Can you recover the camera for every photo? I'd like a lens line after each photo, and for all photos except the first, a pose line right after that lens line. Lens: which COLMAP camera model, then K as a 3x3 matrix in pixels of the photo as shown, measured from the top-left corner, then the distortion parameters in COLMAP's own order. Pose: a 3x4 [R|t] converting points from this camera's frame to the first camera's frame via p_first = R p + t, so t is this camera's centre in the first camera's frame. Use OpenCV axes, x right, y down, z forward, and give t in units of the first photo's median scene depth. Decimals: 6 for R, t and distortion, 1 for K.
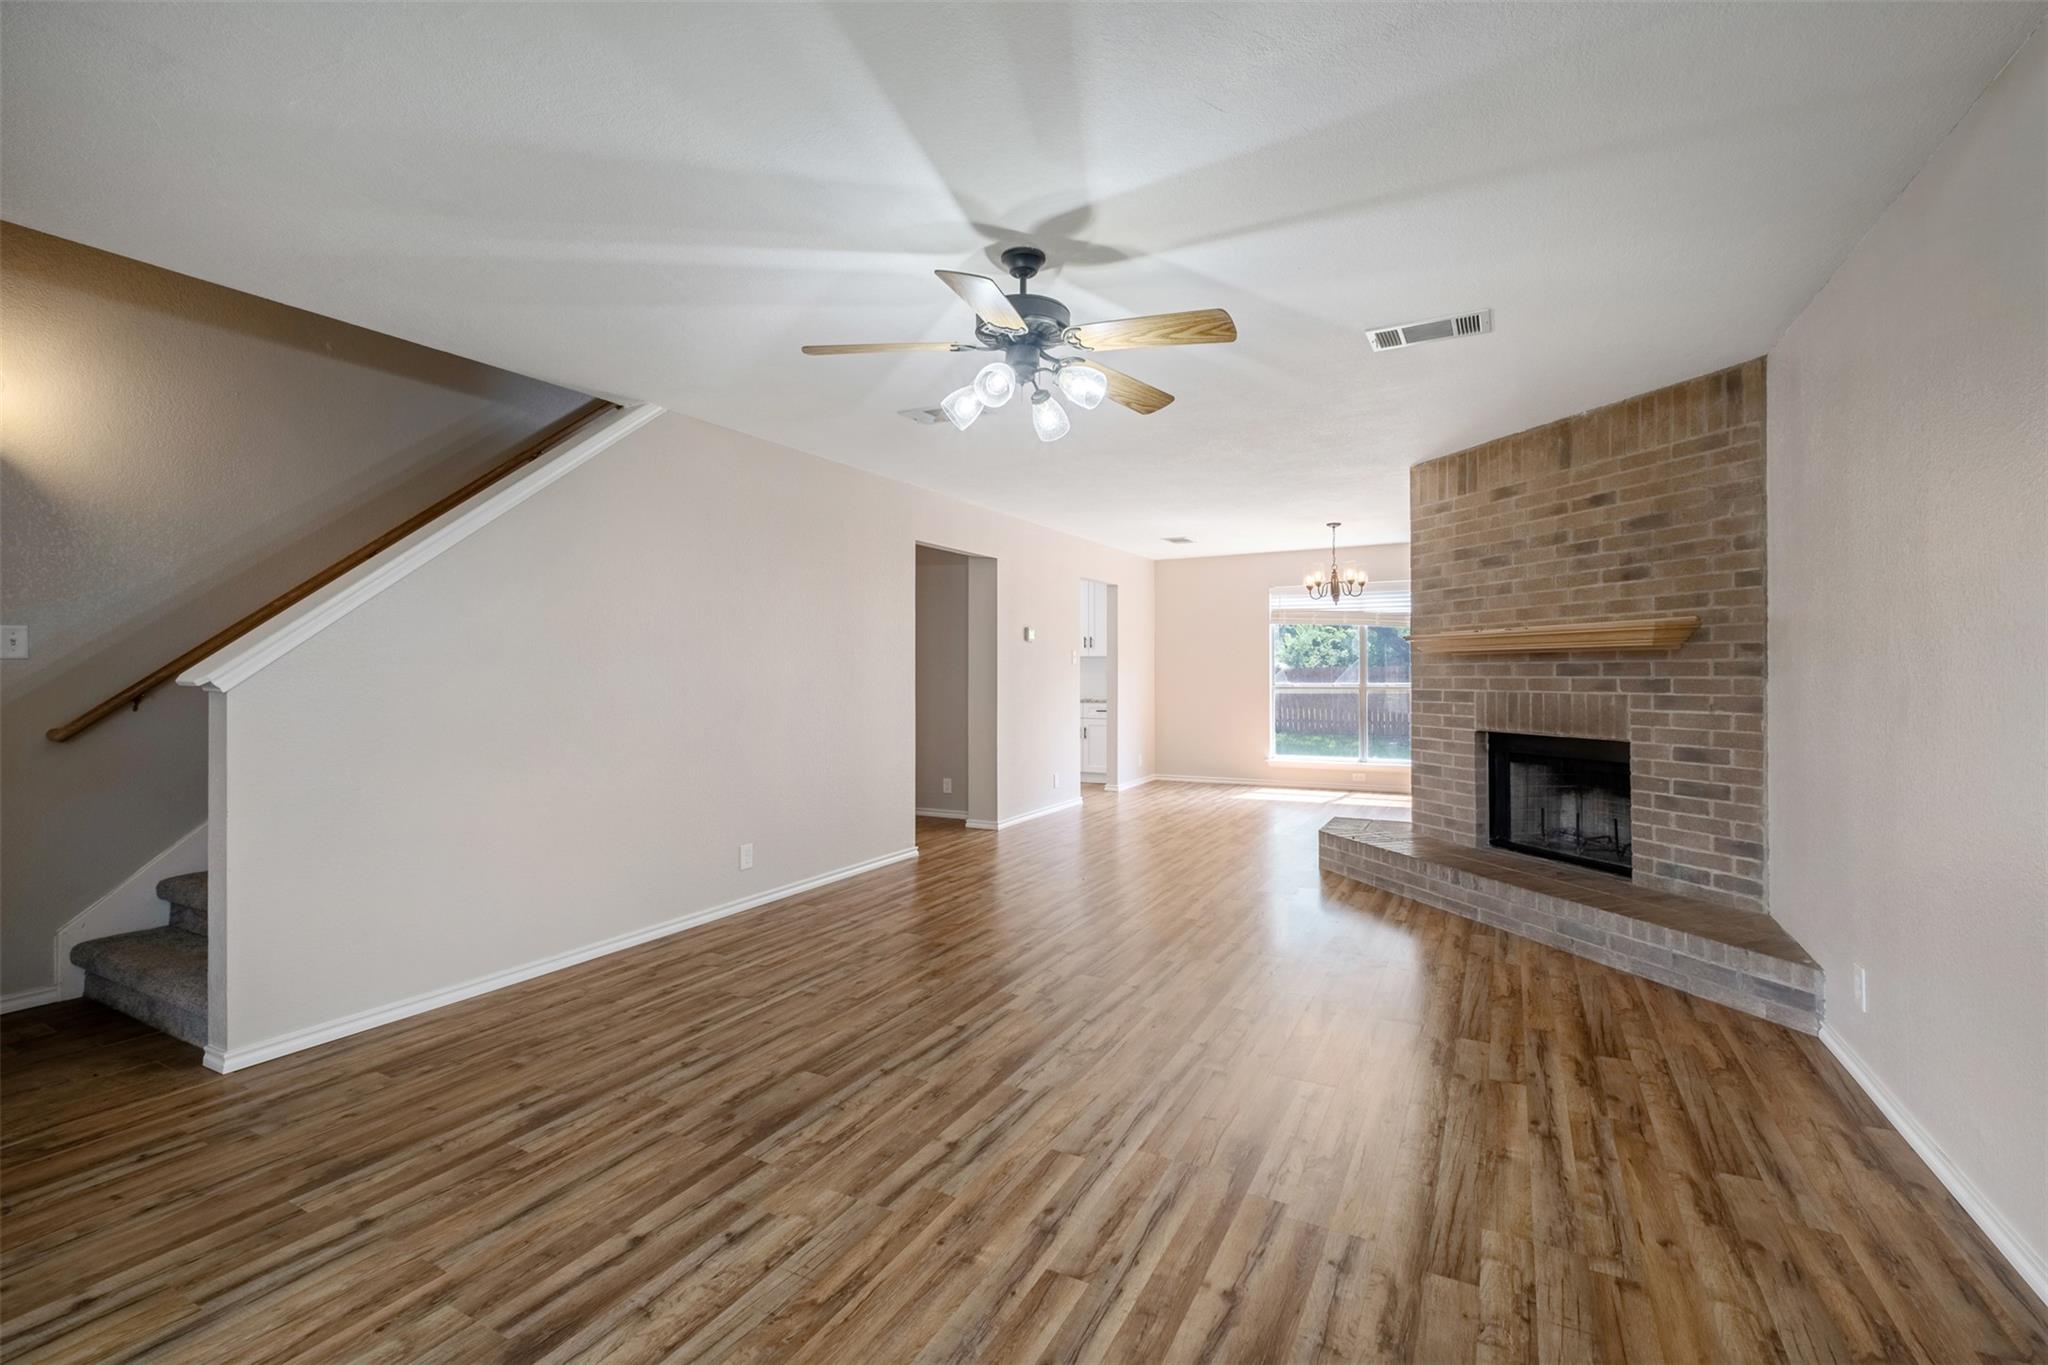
lens RADIAL K [[894.1, 0, 1009.9], [0, 894.1, 678.5], [0, 0, 1]] dist [-0.000429, -0.002403]
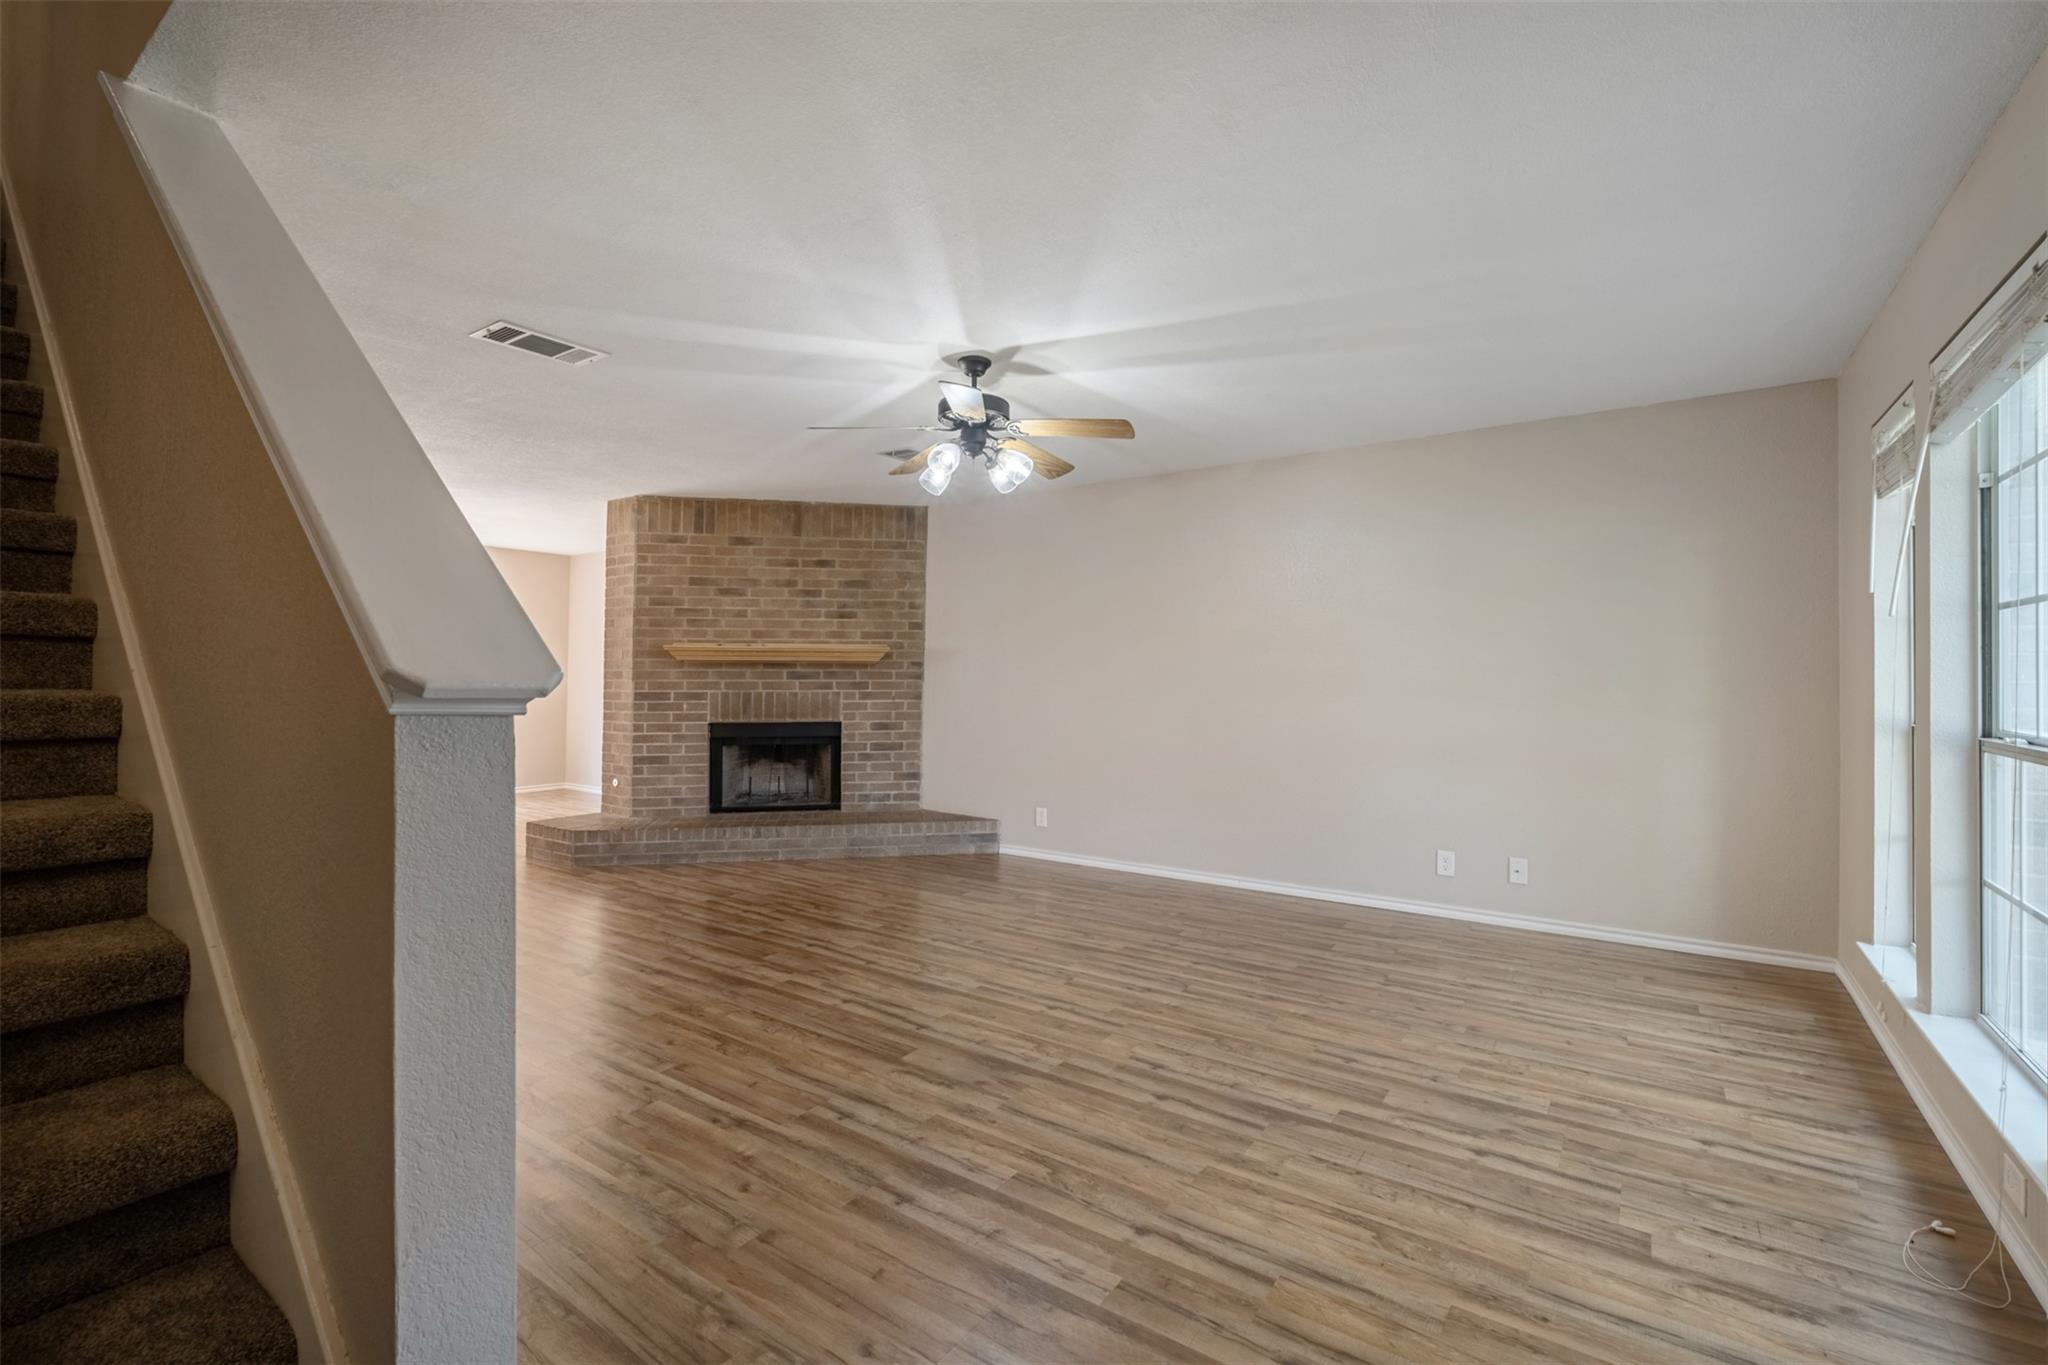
lens RADIAL K [[894.1, 0, 1035.3], [0, 894.1, 694.4], [0, 0, 1]] dist [-0.000429, -0.002403]
pose [[0.109131, -0.013974, 0.993929, -0.936858], [0.003427, 0.999901, 0.013682, 0.003060], [-0.994021, 0.001913, 0.109168, 0.553692]]
